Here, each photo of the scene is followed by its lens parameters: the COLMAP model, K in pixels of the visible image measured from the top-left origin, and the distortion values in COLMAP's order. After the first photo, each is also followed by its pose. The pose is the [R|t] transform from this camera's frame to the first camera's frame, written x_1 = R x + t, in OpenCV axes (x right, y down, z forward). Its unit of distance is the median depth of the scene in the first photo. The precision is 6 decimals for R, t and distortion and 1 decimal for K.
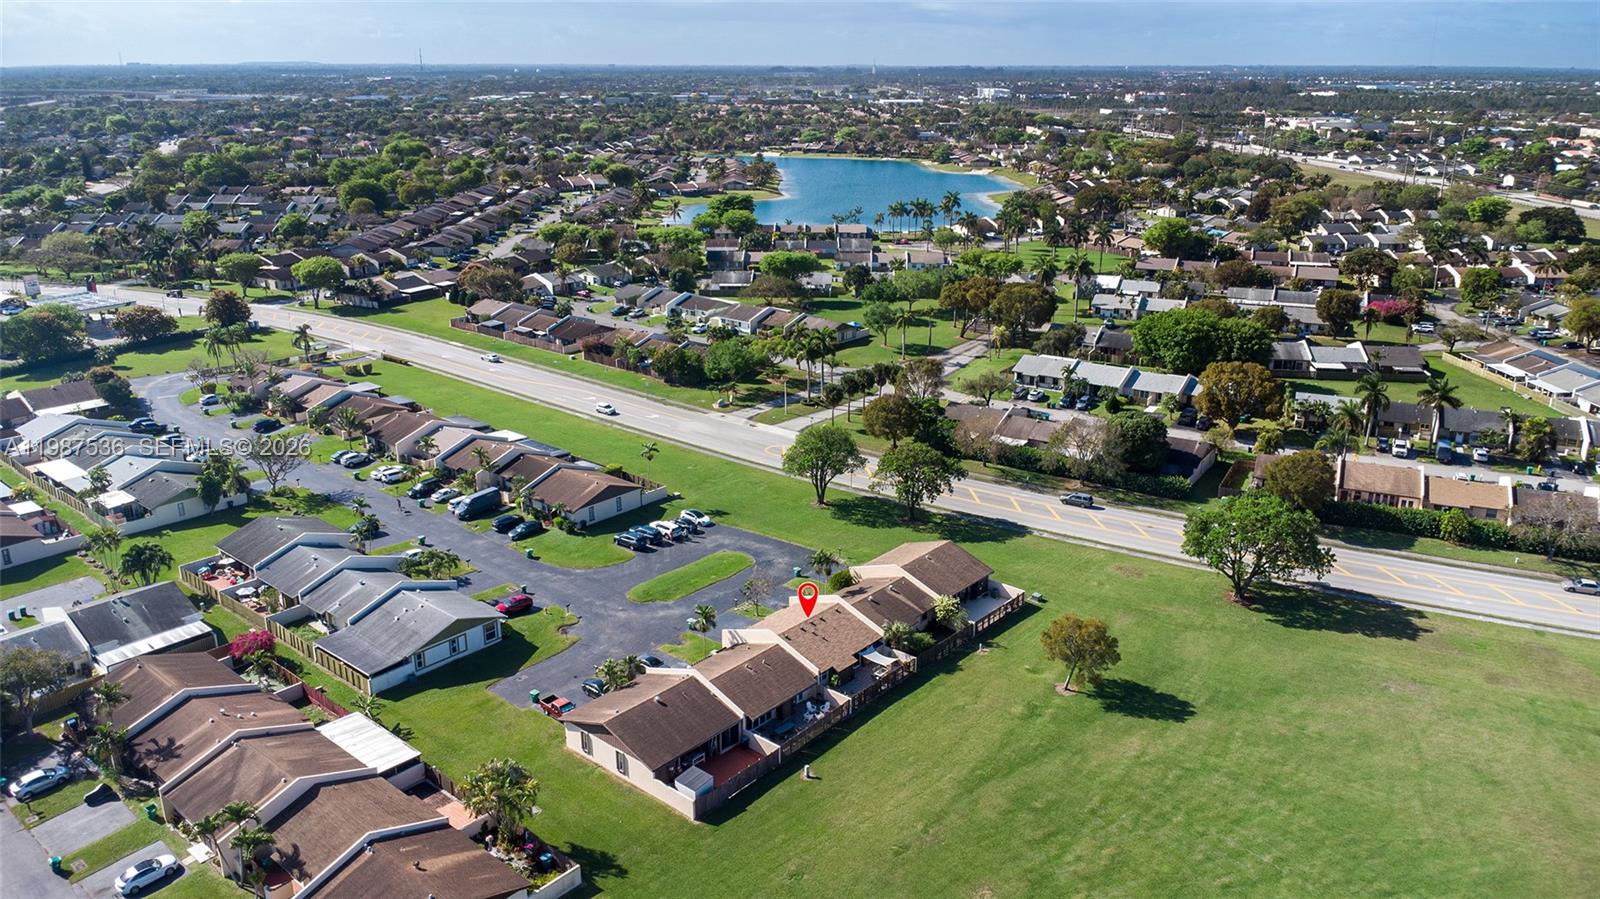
lens RADIAL K [[1114.1, 0, 800.0], [0, 1114.1, 449.5], [0, 0, 1]] dist [0.018004, -0.002223]
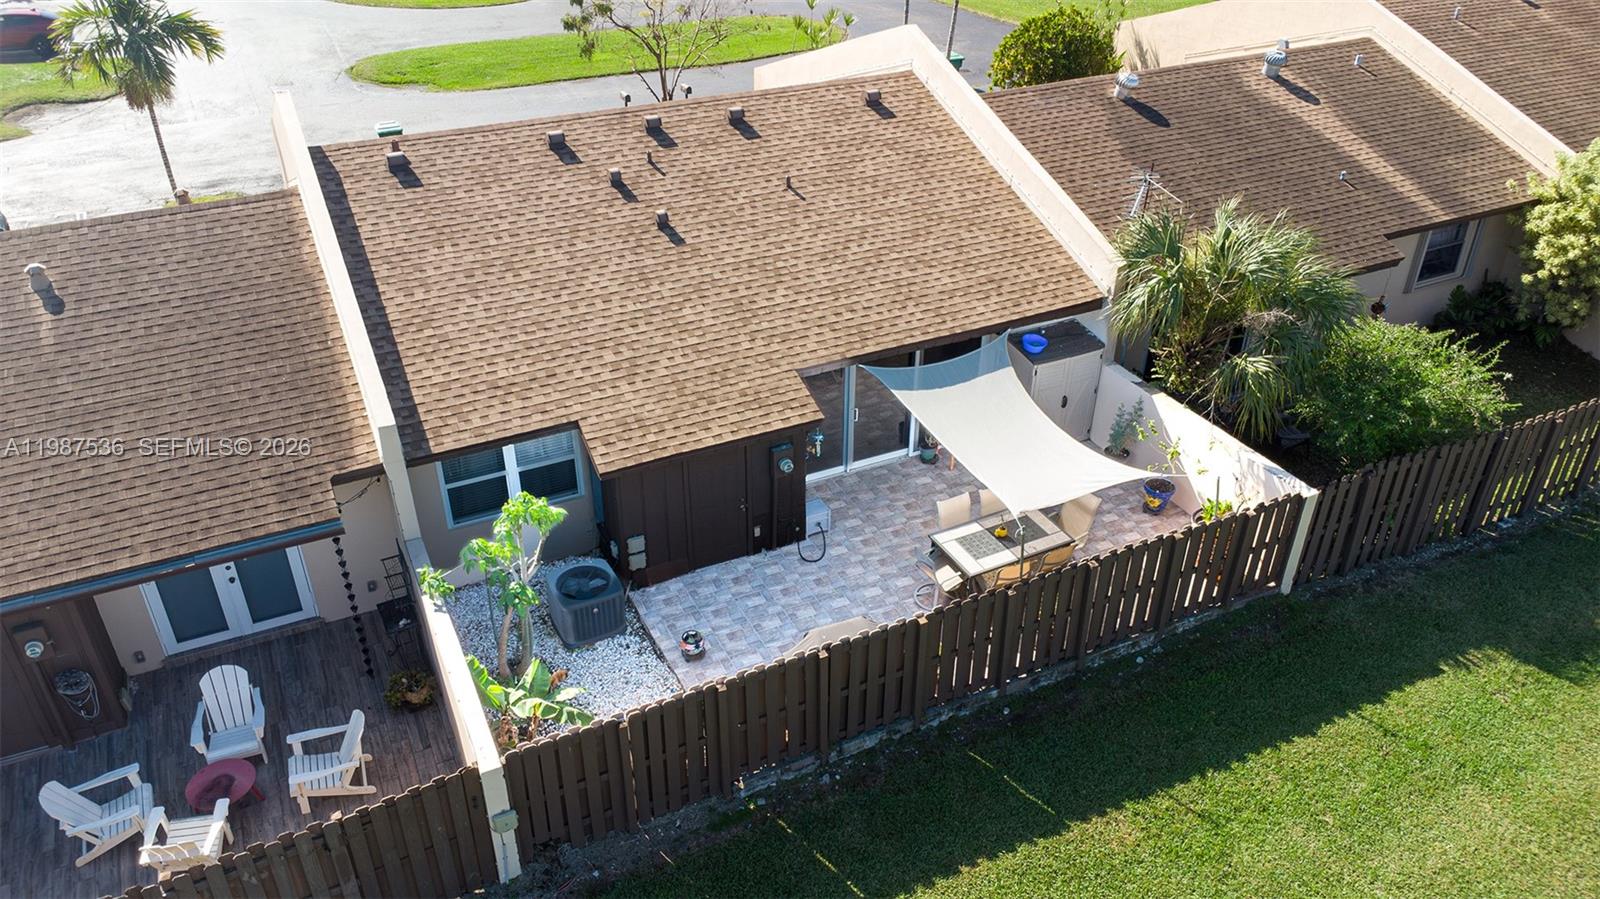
lens RADIAL K [[1114.1, 0, 800.0], [0, 1114.1, 449.5], [0, 0, 1]] dist [0.018004, -0.002223]
pose [[0.928883, 0.230320, -0.290049, 0.084418], [-0.145359, 0.946997, 0.286473, 0.152464], [0.340656, -0.223939, 0.913129, 0.859019]]
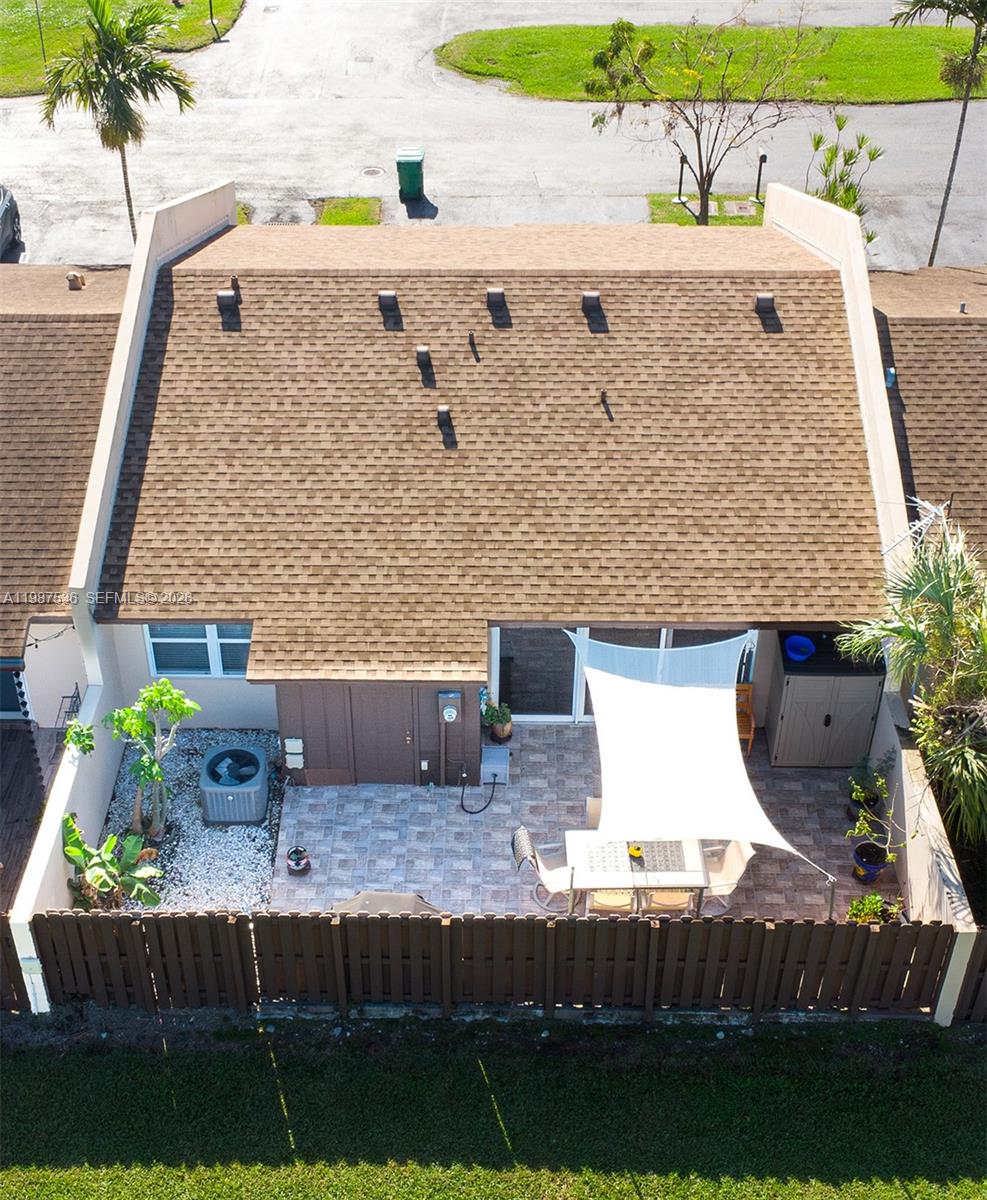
lens RADIAL K [[1474.6, 0, 493.5], [0, 1474.6, 600.0], [0, 0, 1]] dist [-0.004156, 0.075488]
pose [[0.671035, 0.481137, -0.564110, 0.135087], [-0.249893, 0.863095, 0.438886, 0.107729], [0.698044, -0.153540, 0.699399, 0.865239]]
